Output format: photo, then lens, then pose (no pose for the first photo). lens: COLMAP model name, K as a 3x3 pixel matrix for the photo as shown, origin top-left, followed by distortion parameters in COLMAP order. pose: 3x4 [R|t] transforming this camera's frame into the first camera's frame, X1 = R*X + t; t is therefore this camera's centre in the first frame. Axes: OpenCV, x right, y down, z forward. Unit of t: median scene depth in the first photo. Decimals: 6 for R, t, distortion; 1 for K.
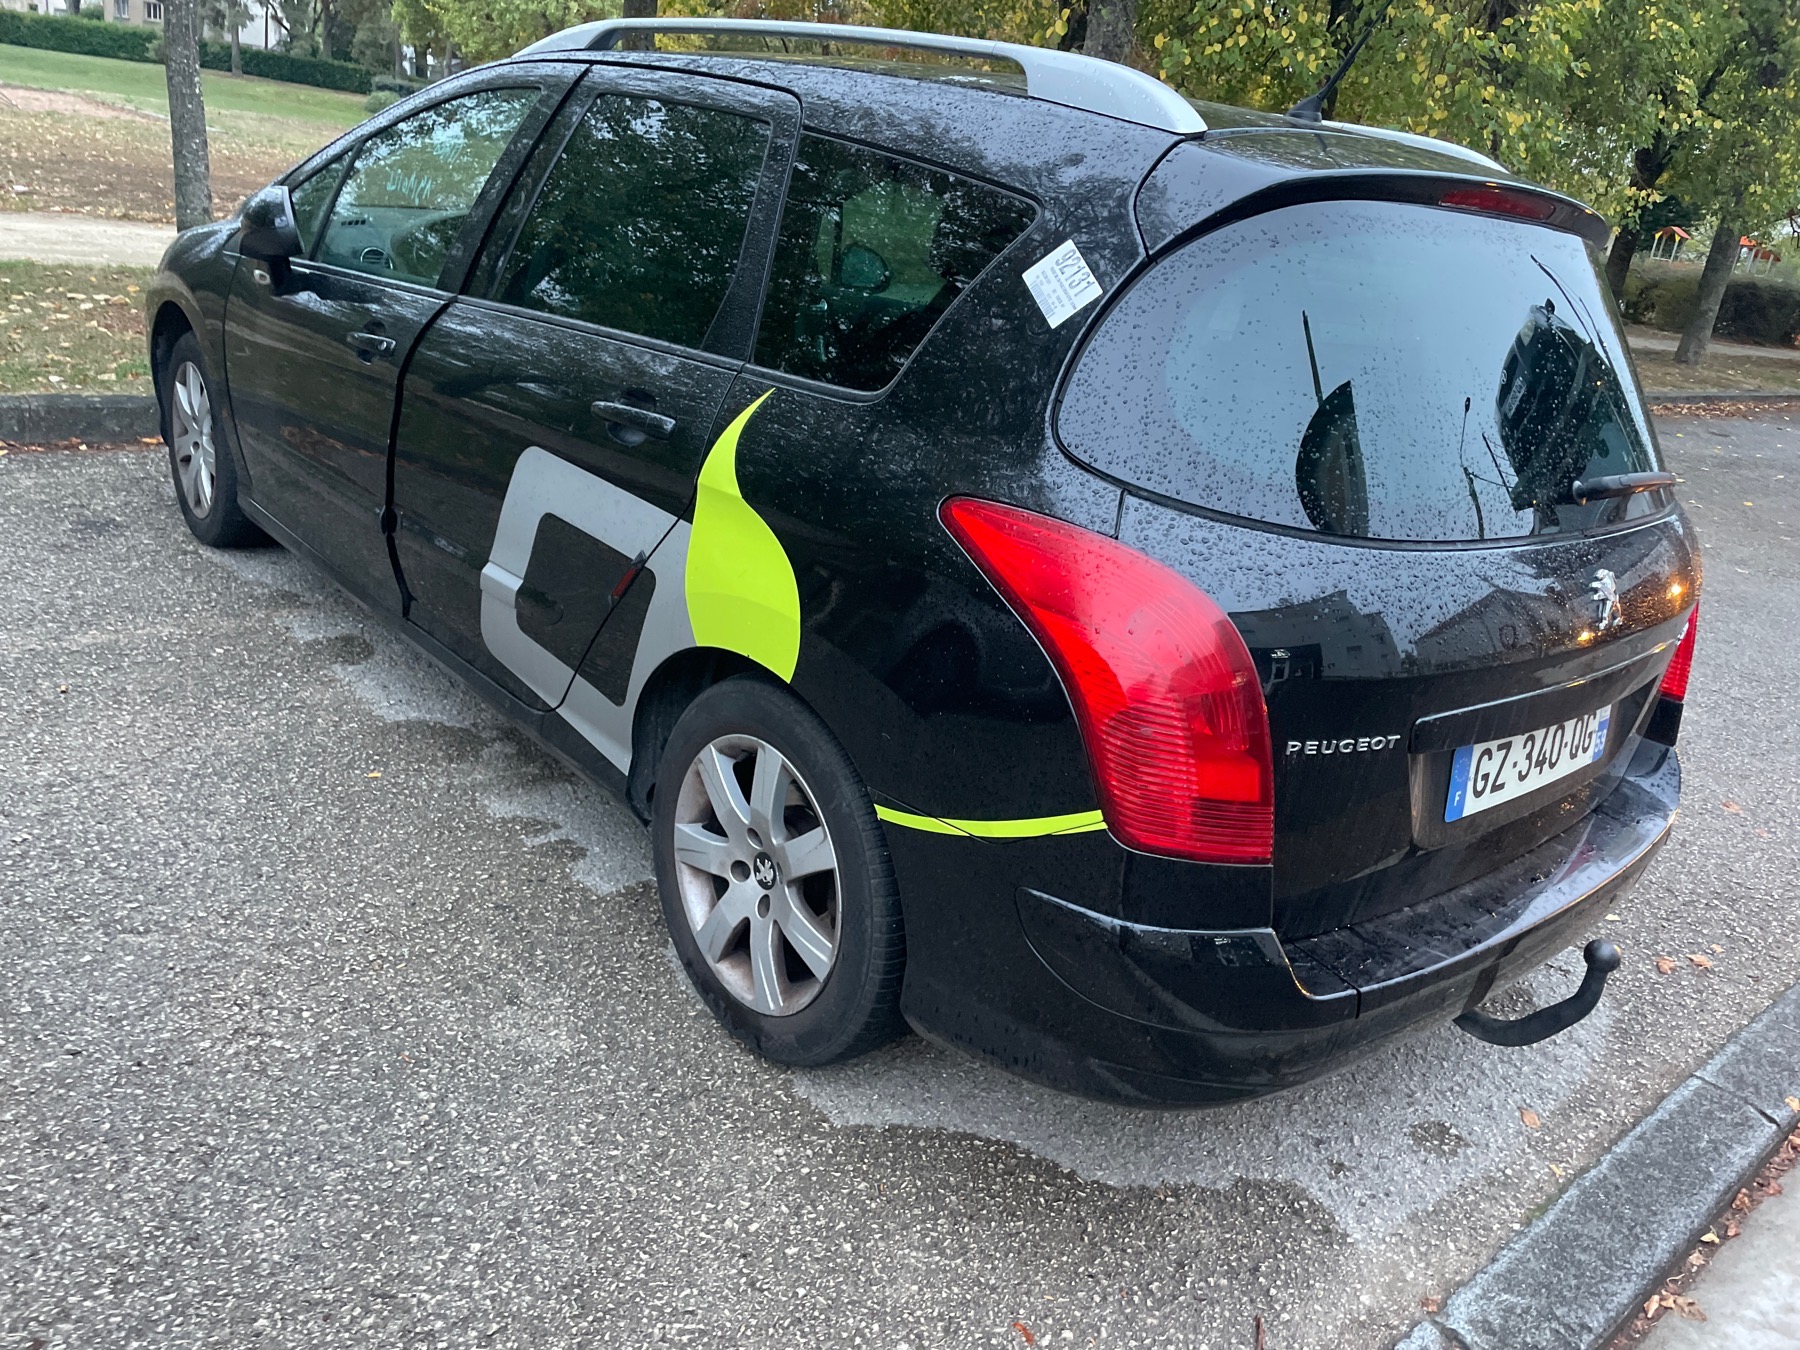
lens RADIAL K [[1487.0, 0, 906.3], [0, 1487.0, 668.6], [0, 0, 1]] dist [0.097209, -0.165172]
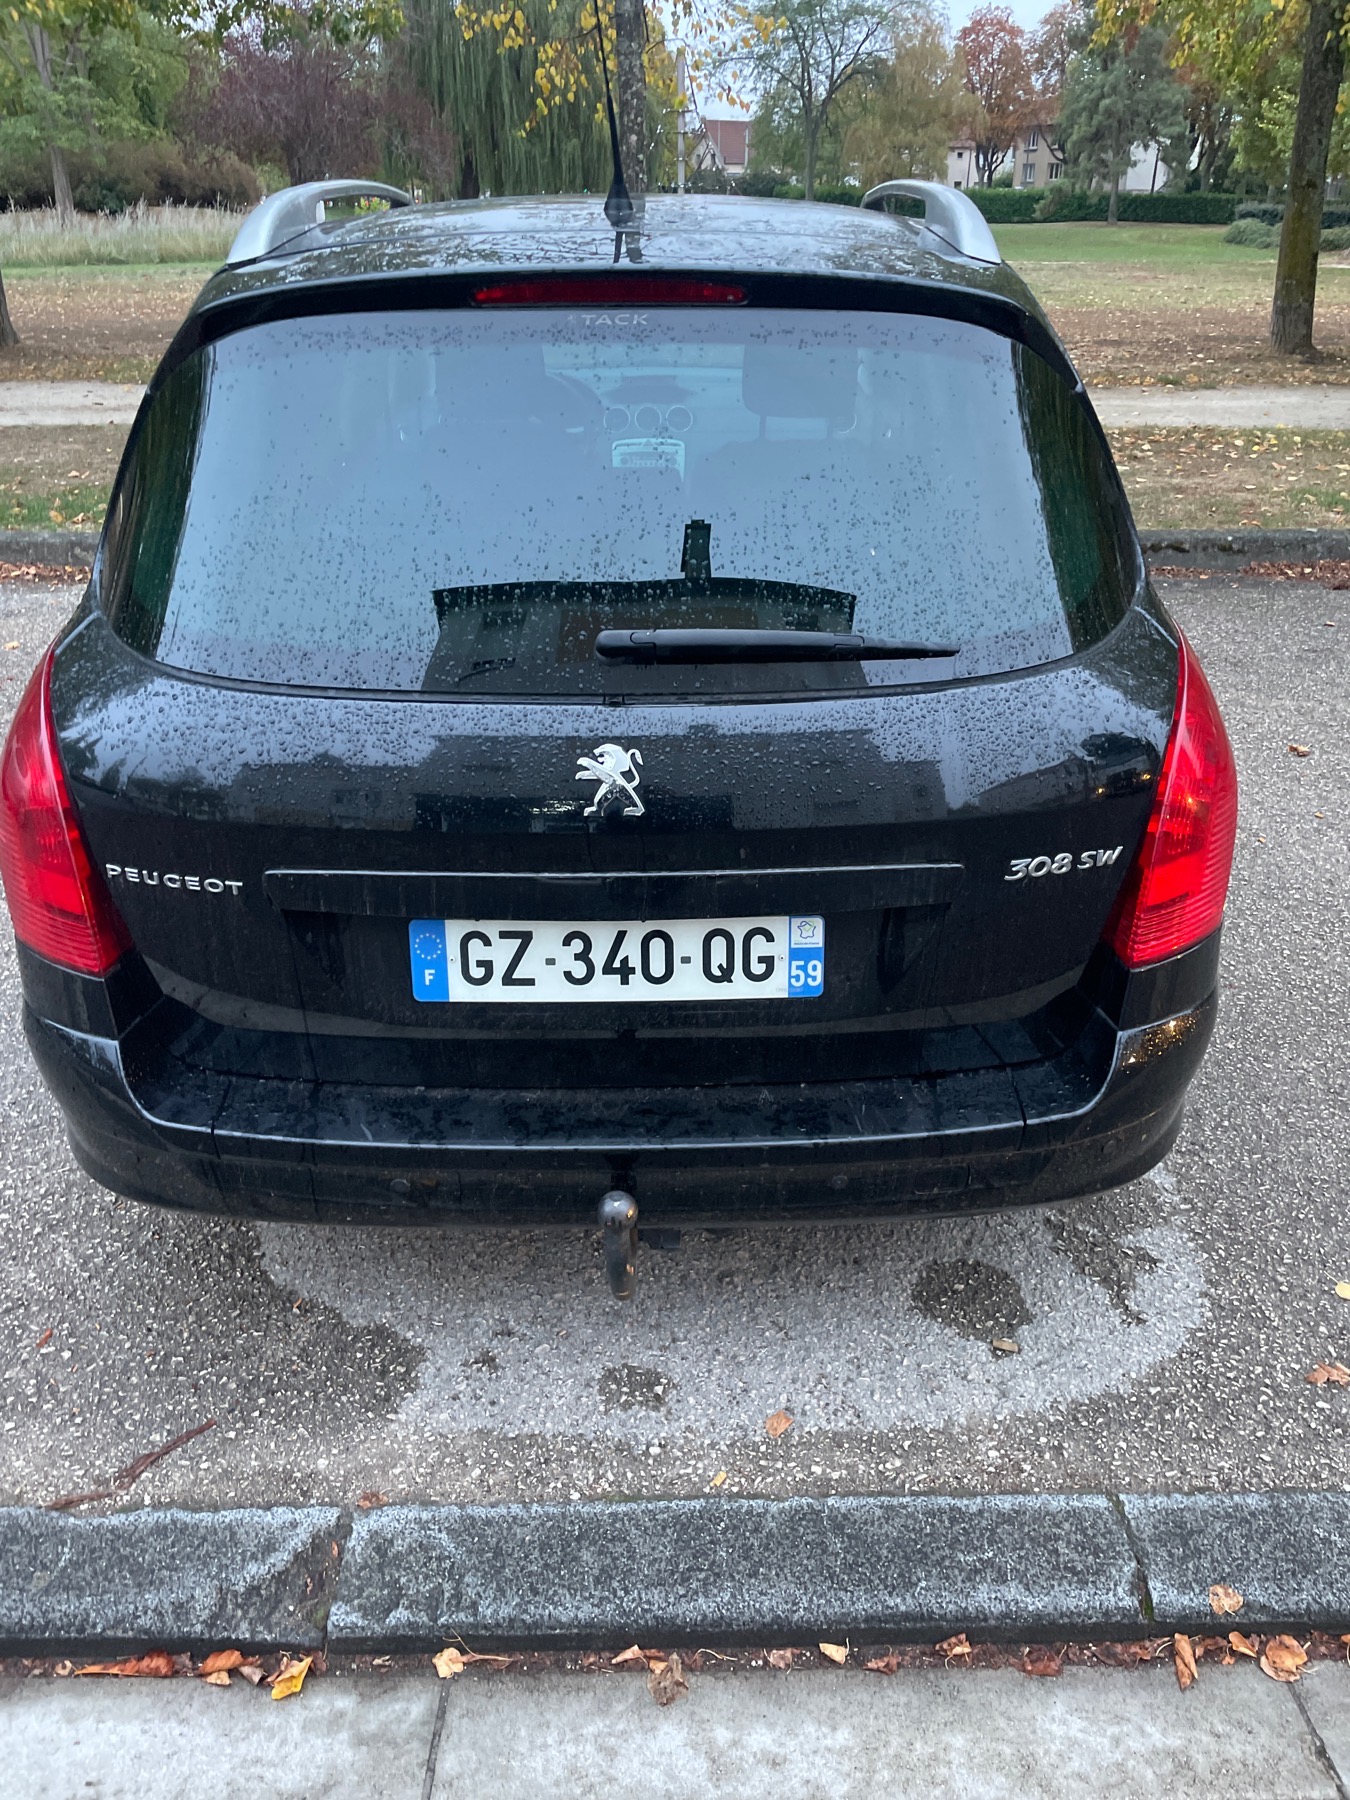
lens RADIAL K [[1487.0, 0, 697.9], [0, 1487.0, 887.3], [0, 0, 1]] dist [0.097209, -0.165172]
pose [[0.707334, 0.157813, -0.689038, 1.008016], [-0.123142, 0.987365, 0.099729, -0.071284], [0.696071, 0.014308, 0.717830, 0.429339]]
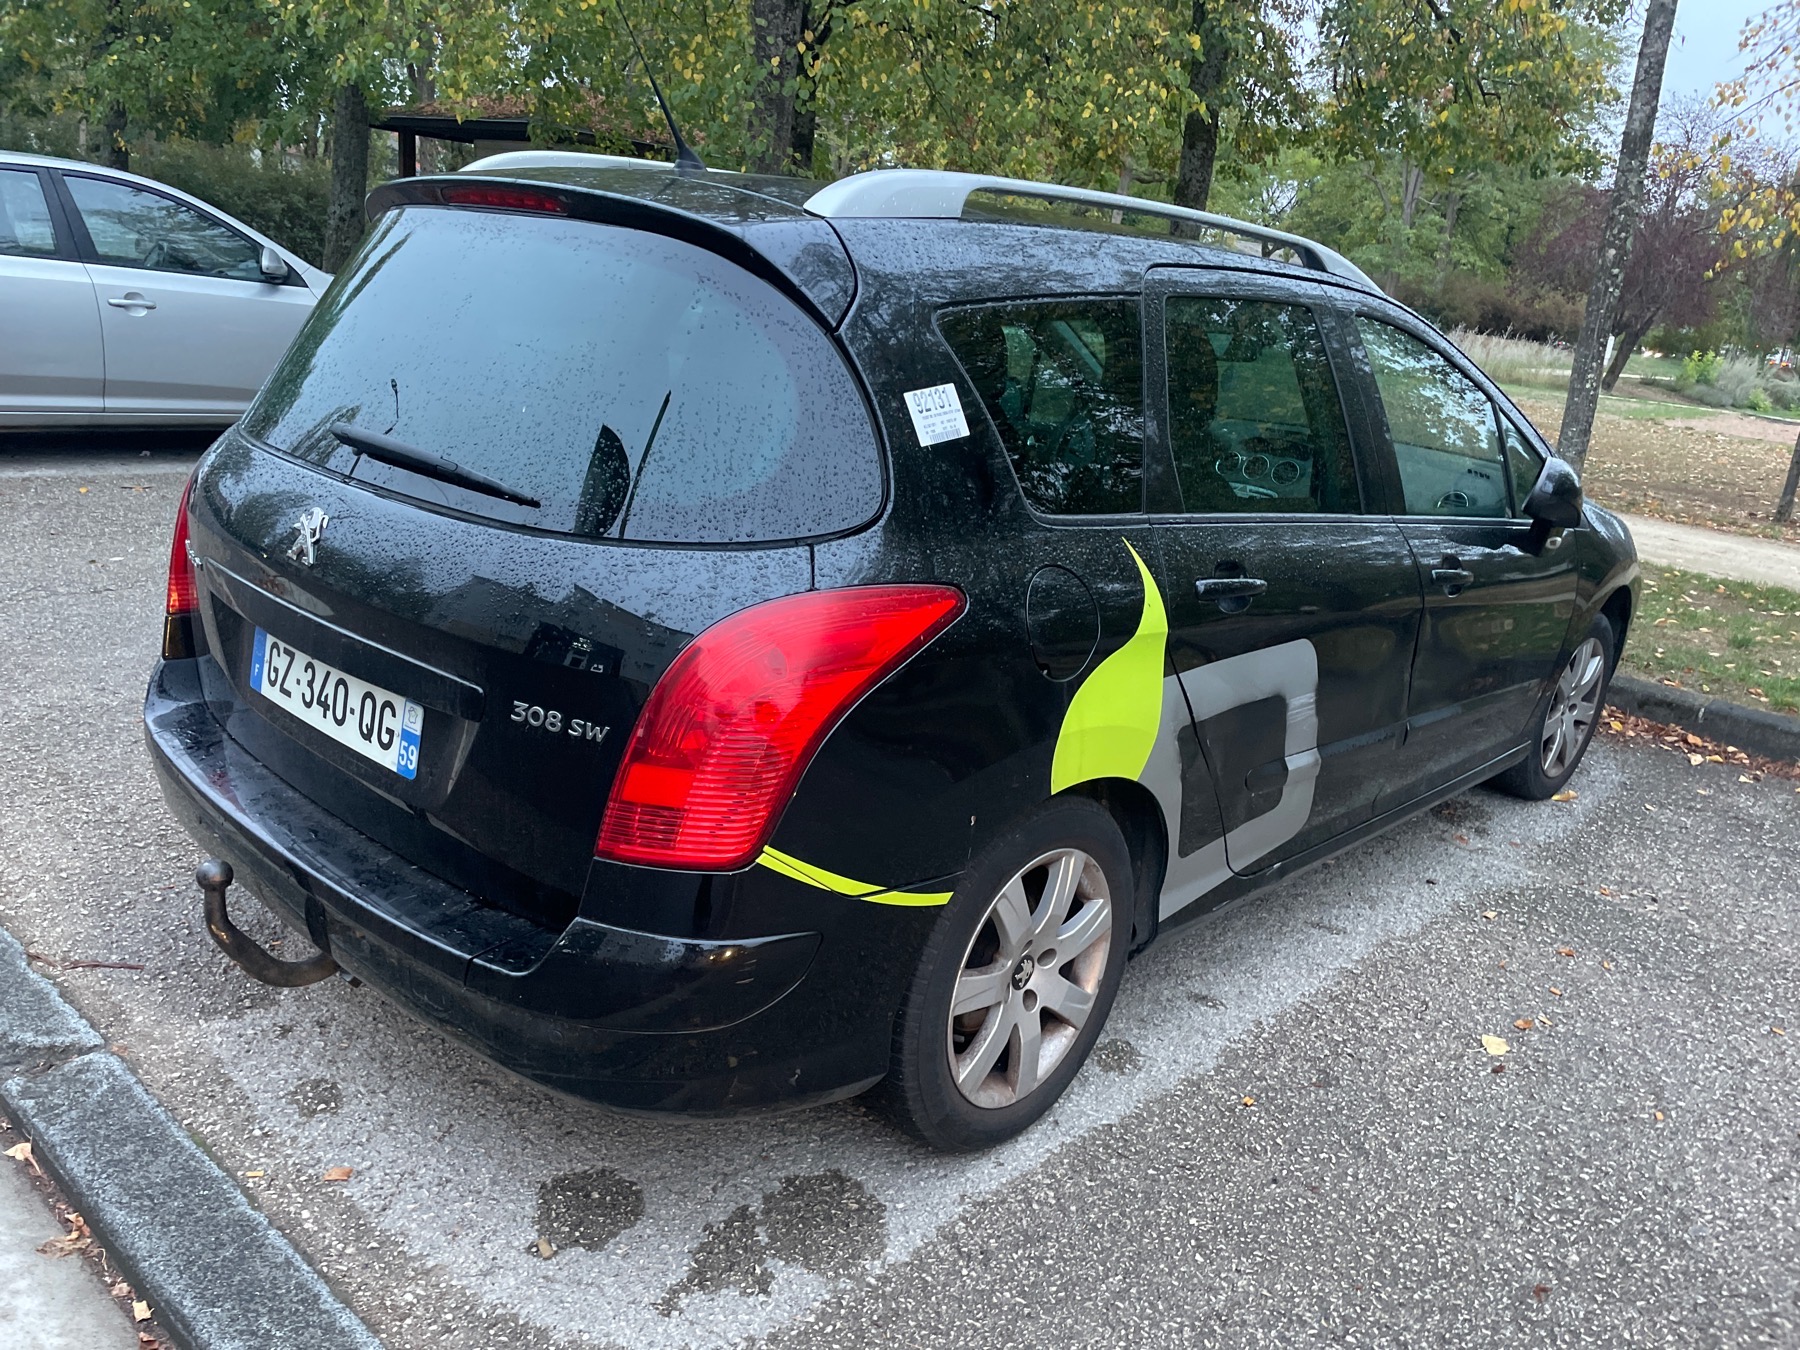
lens RADIAL K [[1487.0, 0, 906.3], [0, 1487.0, 668.6], [0, 0, 1]] dist [0.097209, -0.165172]
pose [[0.016379, 0.110112, -0.993784, 1.427791], [-0.410906, 0.906849, 0.093707, -0.216484], [0.911531, 0.406817, 0.060099, 1.276088]]
